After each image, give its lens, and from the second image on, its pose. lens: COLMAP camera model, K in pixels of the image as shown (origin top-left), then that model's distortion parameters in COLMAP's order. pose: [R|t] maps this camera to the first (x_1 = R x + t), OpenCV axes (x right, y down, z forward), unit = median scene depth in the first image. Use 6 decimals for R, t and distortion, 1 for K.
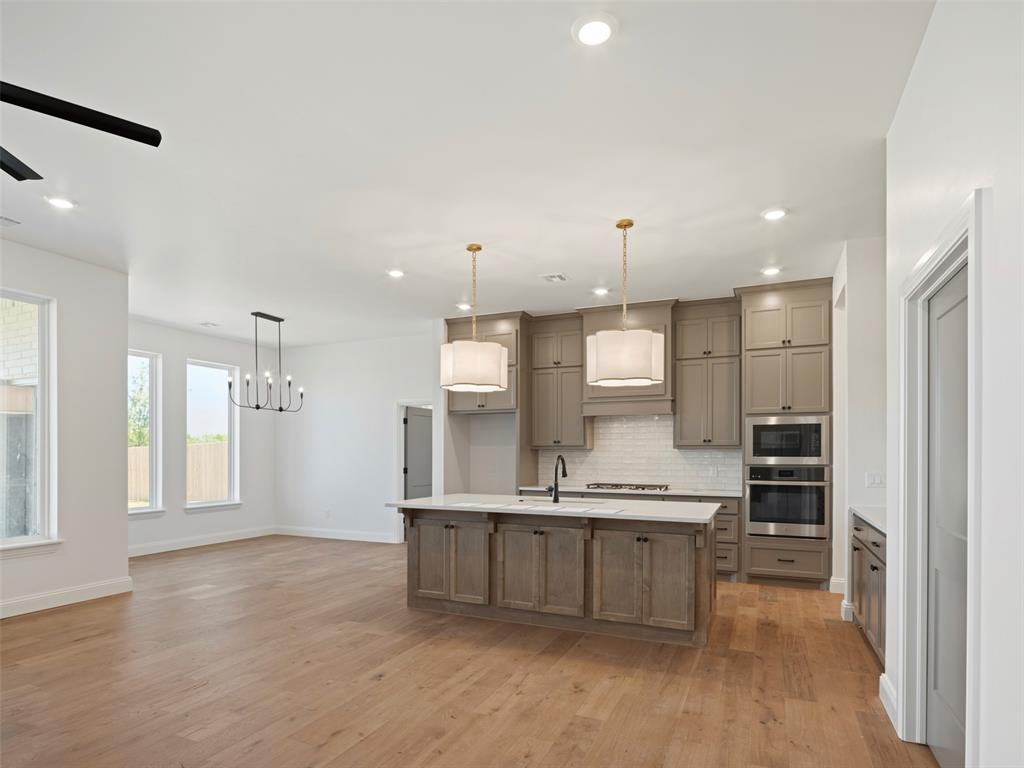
lens RADIAL K [[575.8, 0, 512.3], [0, 575.8, 453.2], [0, 0, 1]] dist [-0.013601, 0.003306]
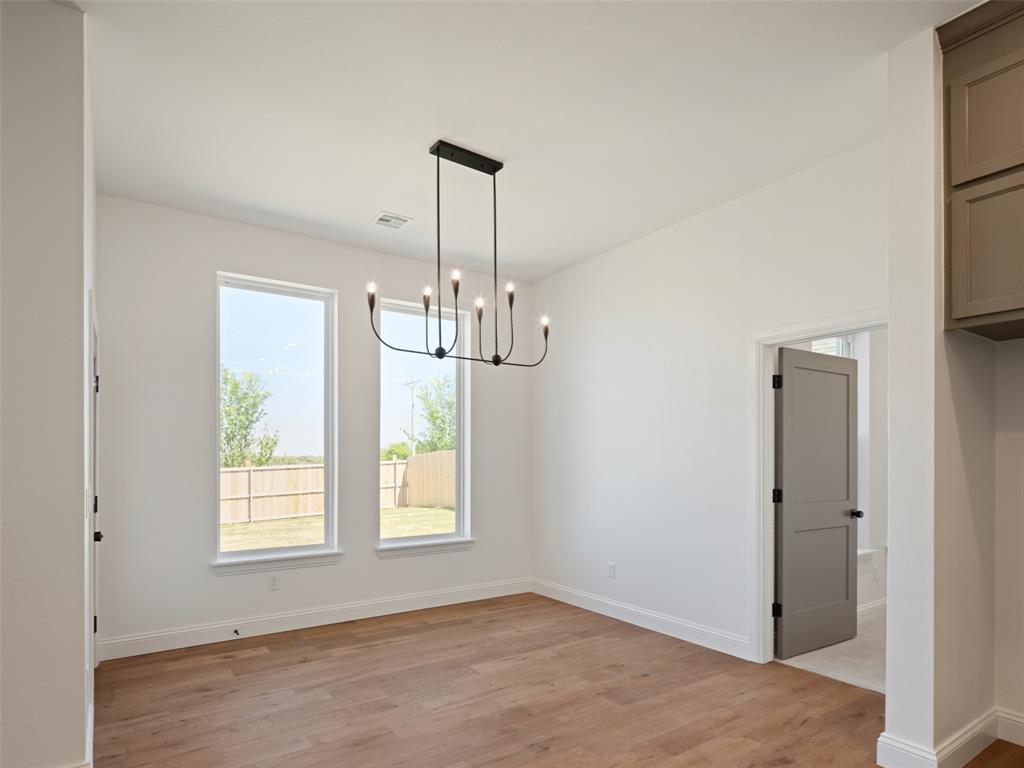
lens RADIAL K [[575.8, 0, 507.8], [0, 575.8, 456.0], [0, 0, 1]] dist [-0.013601, 0.003306]
pose [[0.850909, -0.002329, -0.525308, -0.152487], [0.000850, 0.999995, -0.003057, 0.001465], [0.525313, 0.002155, 0.850906, 0.608881]]
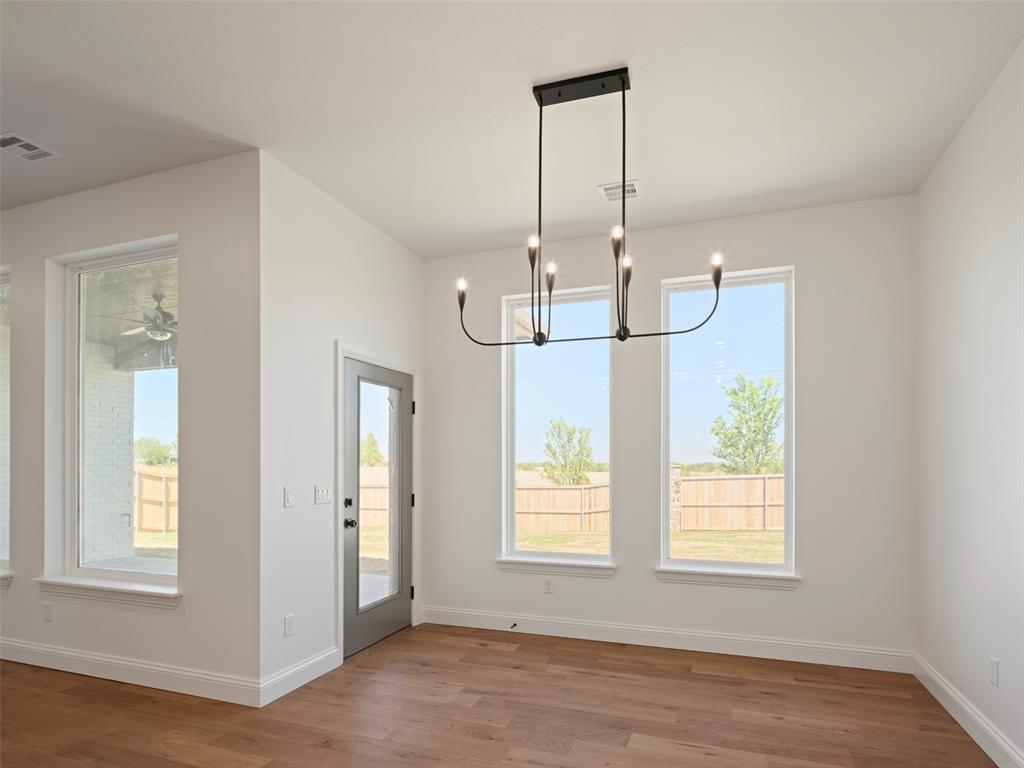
lens RADIAL K [[575.8, 0, 513.6], [0, 575.8, 463.7], [0, 0, 1]] dist [-0.013601, 0.003306]
pose [[0.064362, -0.003077, -0.997922, -0.063810], [0.000857, 0.999995, -0.003028, 0.001762], [0.997926, -0.000660, 0.064365, 0.906319]]
